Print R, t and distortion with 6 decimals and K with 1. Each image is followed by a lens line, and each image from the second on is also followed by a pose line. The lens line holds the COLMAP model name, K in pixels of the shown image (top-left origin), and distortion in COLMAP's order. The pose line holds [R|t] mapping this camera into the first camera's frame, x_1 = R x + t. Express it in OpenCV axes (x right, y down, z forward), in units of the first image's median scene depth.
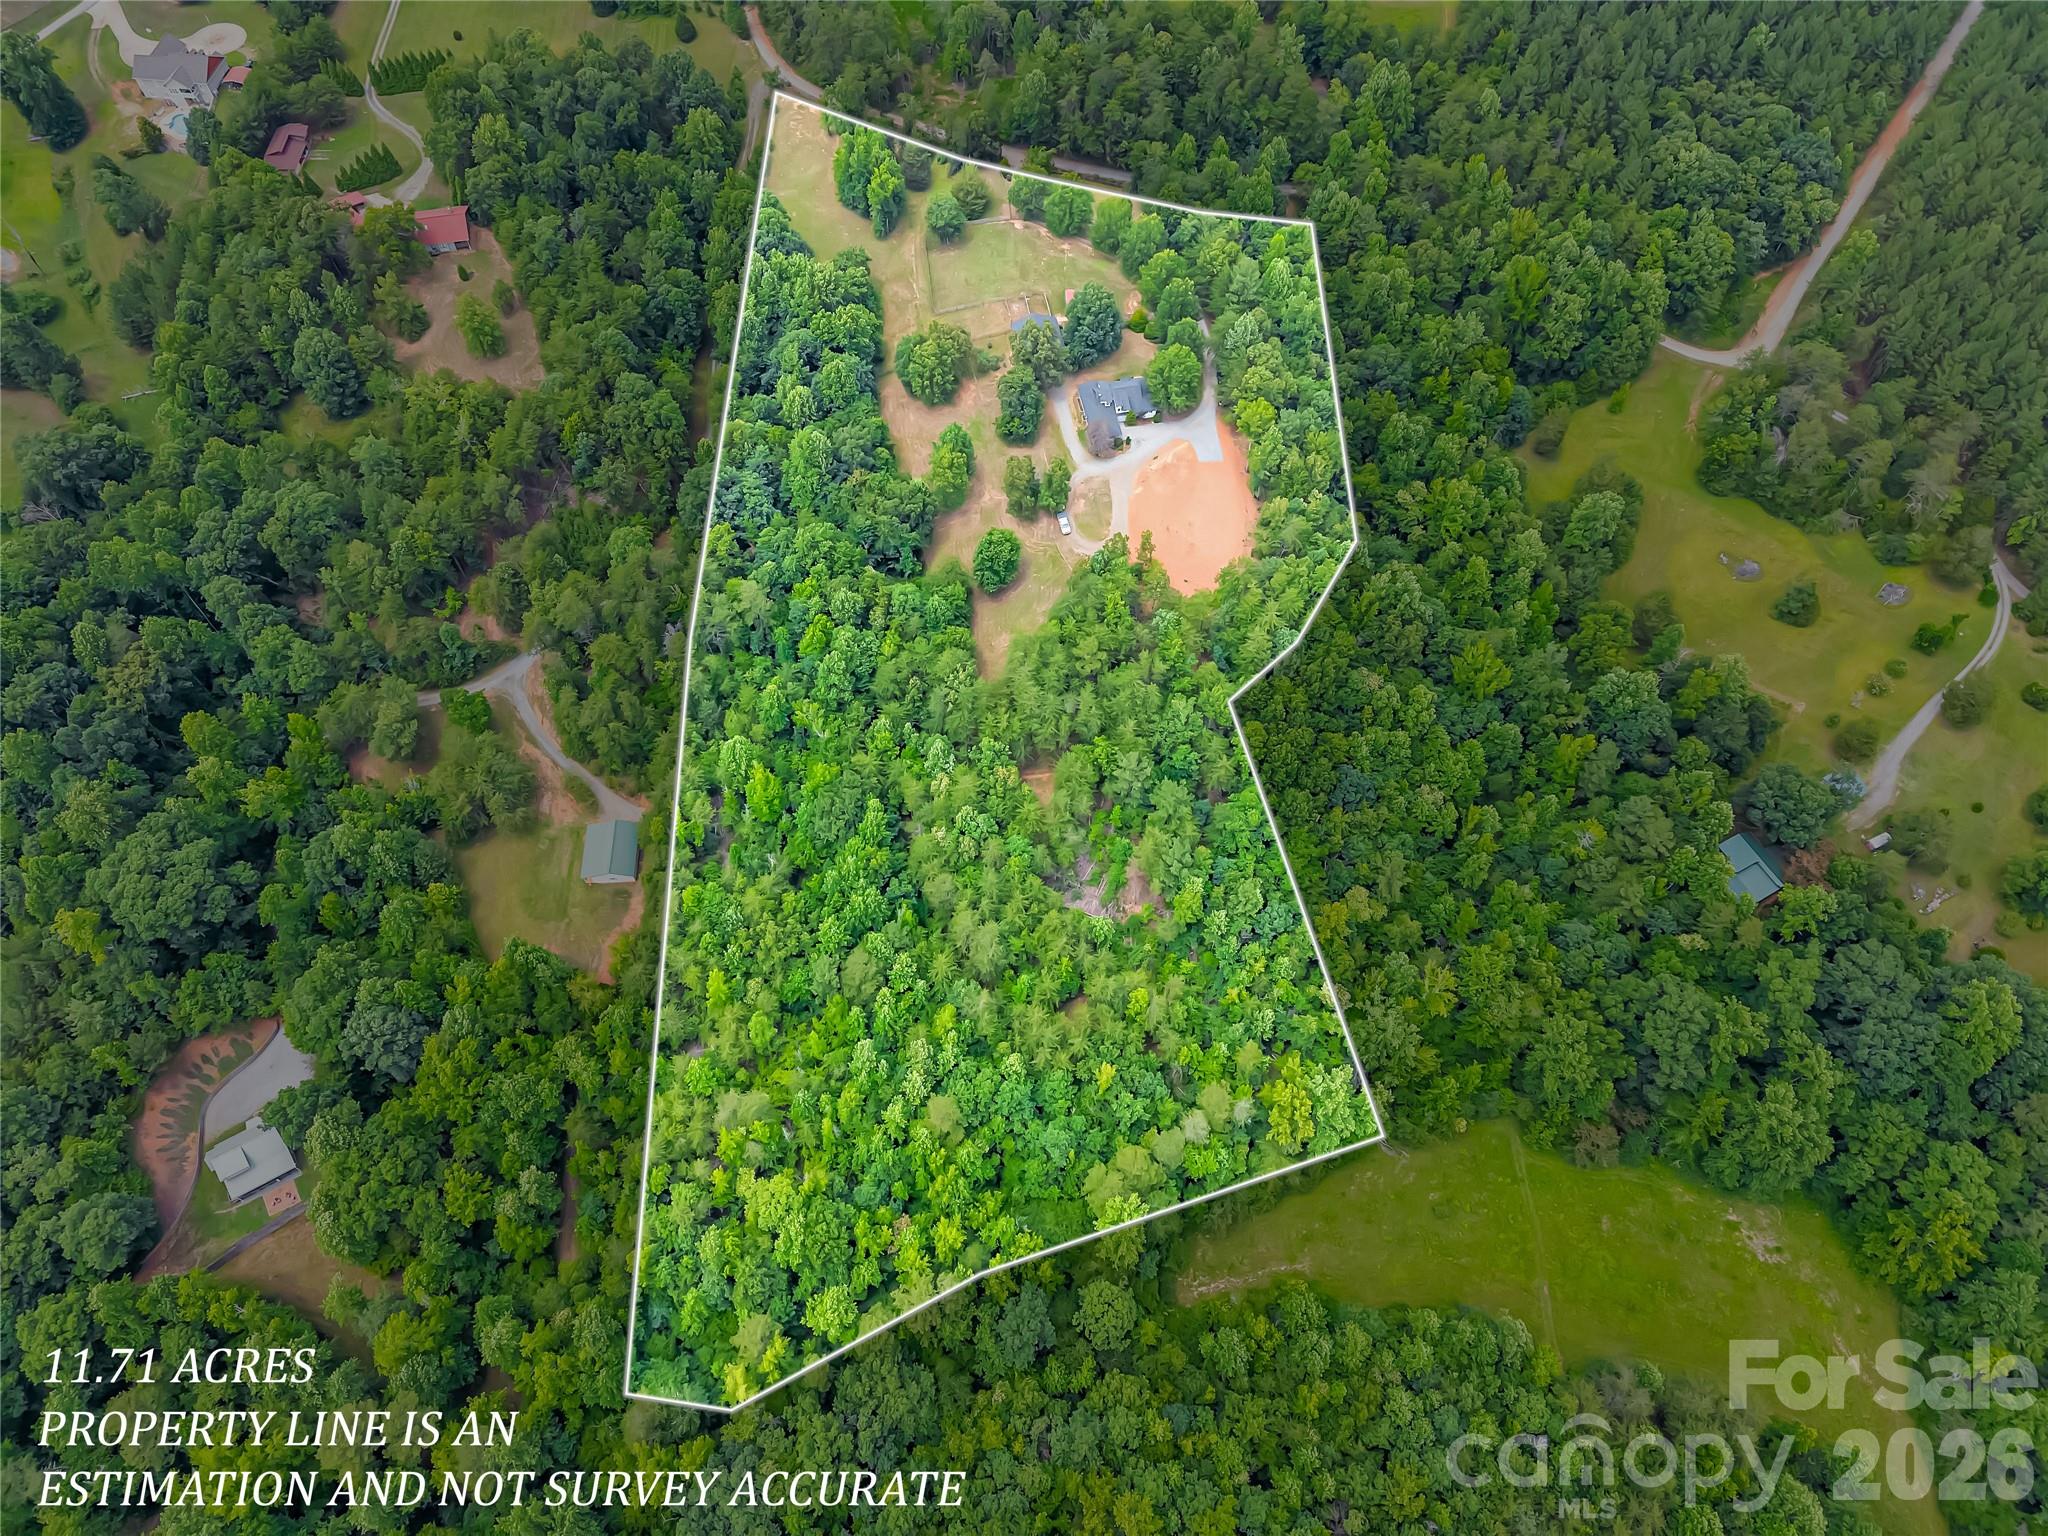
lens RADIAL K [[1340.9, 0, 1032.4], [0, 1340.9, 761.6], [0, 0, 1]] dist [0.005699, -0.001091]
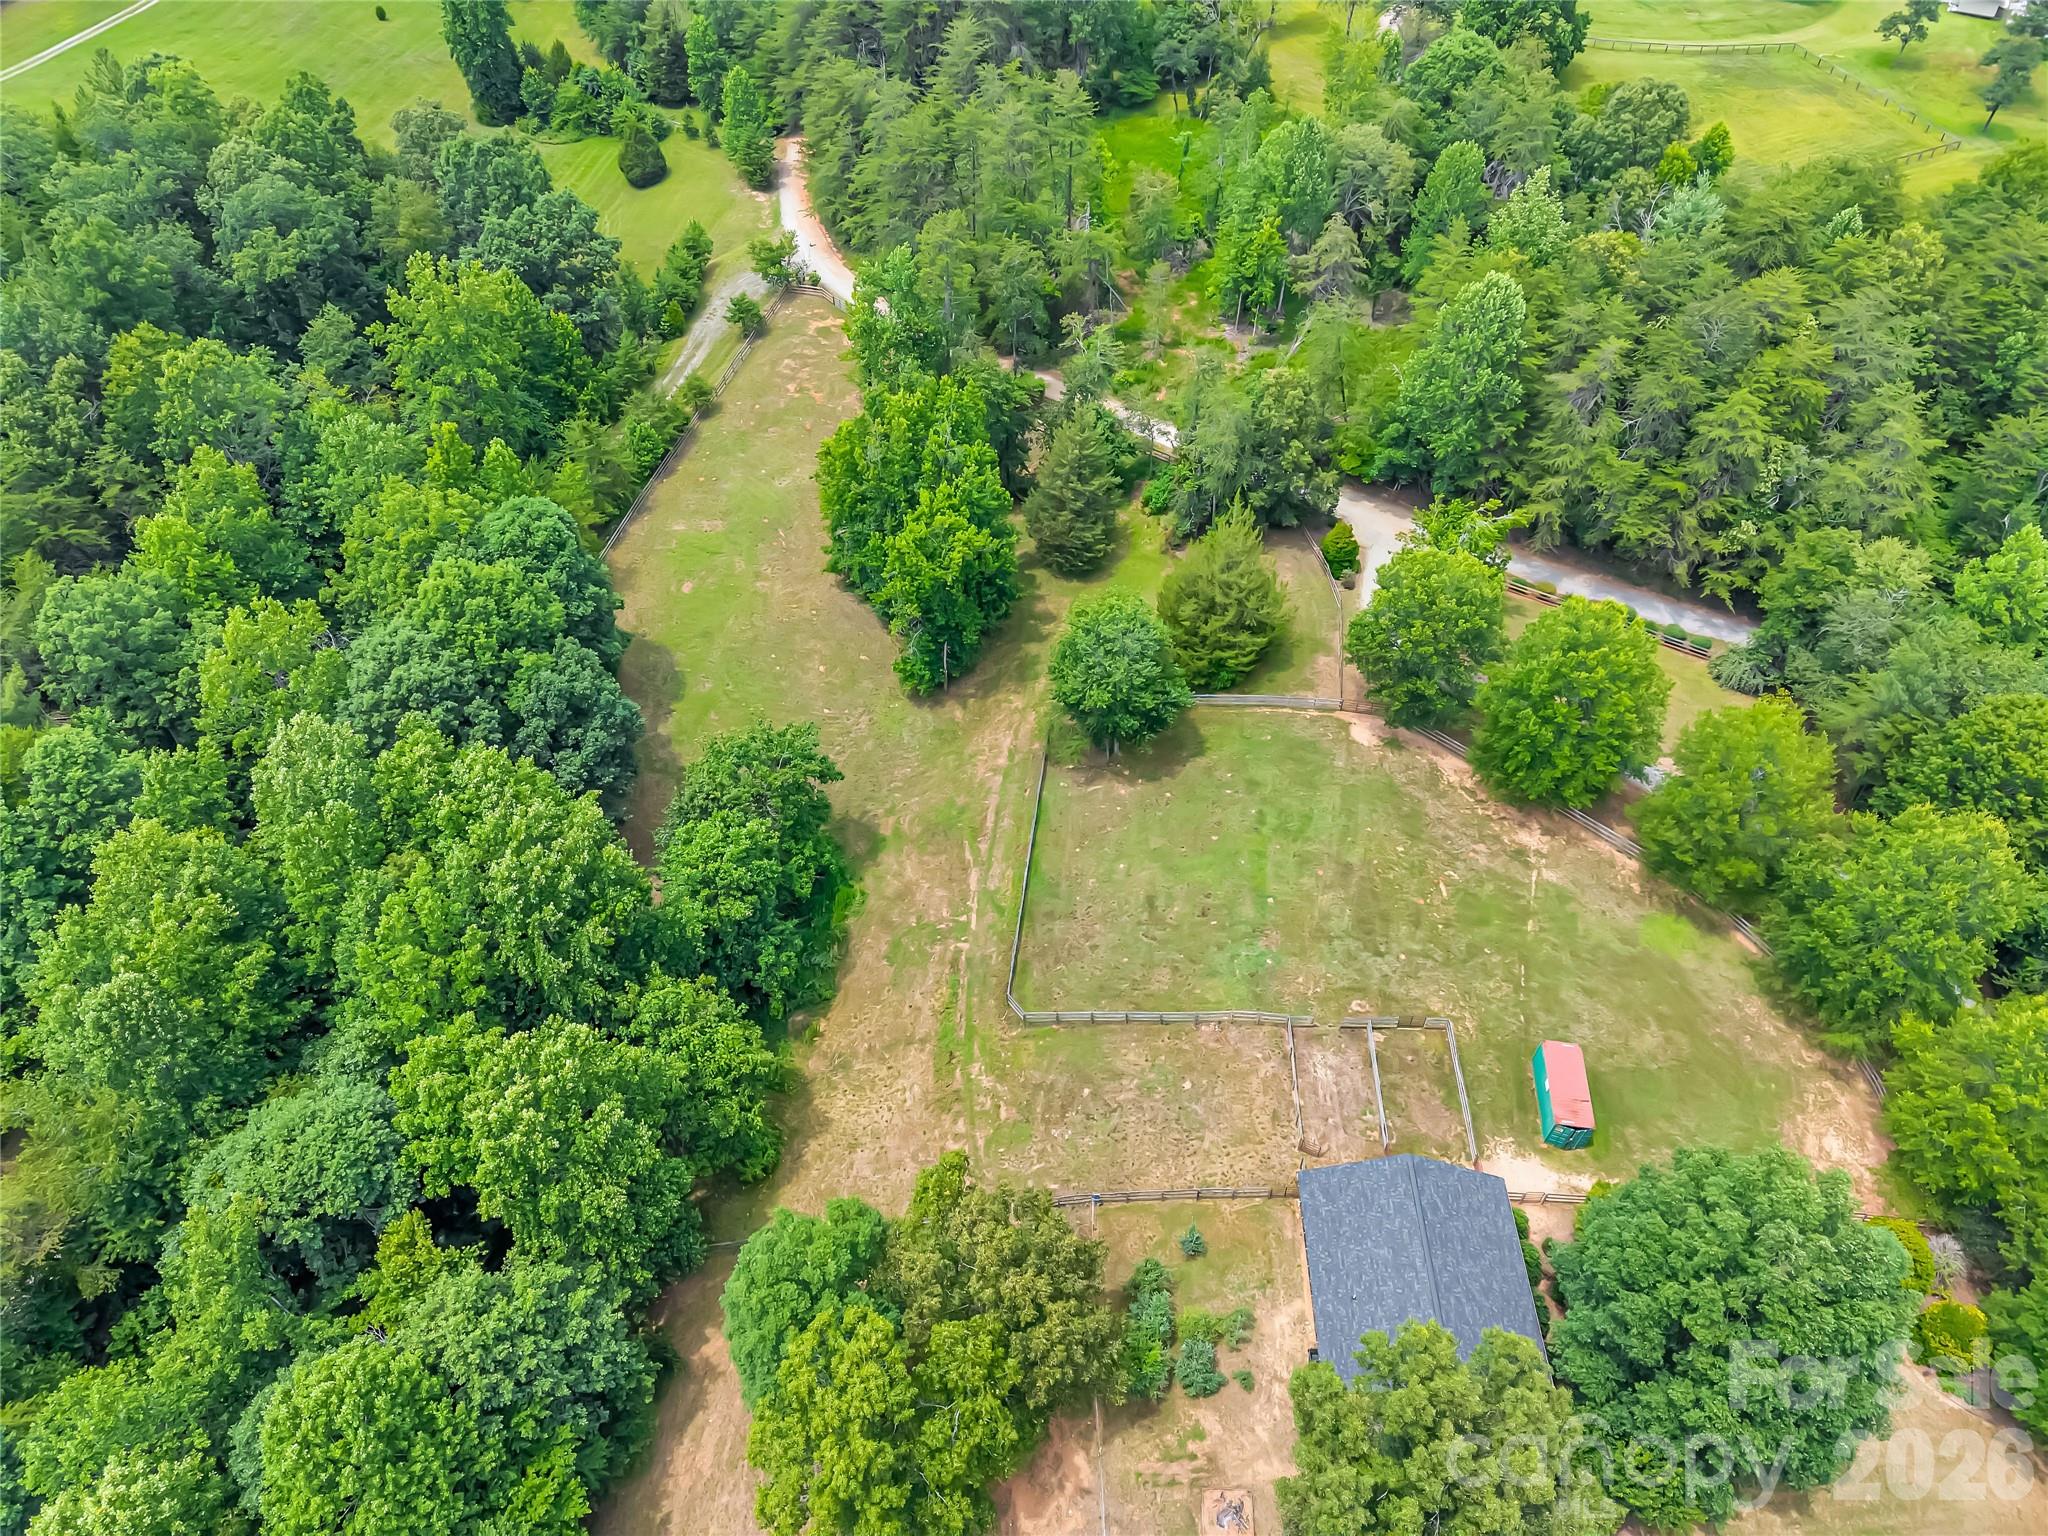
lens RADIAL K [[1340.9, 0, 1032.4], [0, 1340.9, 761.6], [0, 0, 1]] dist [0.005699, -0.001091]
pose [[0.973955, 0.164876, -0.155650, -0.034453], [-0.197649, 0.953753, -0.226471, -0.312095], [0.111112, 0.251337, 0.961501, 0.709158]]
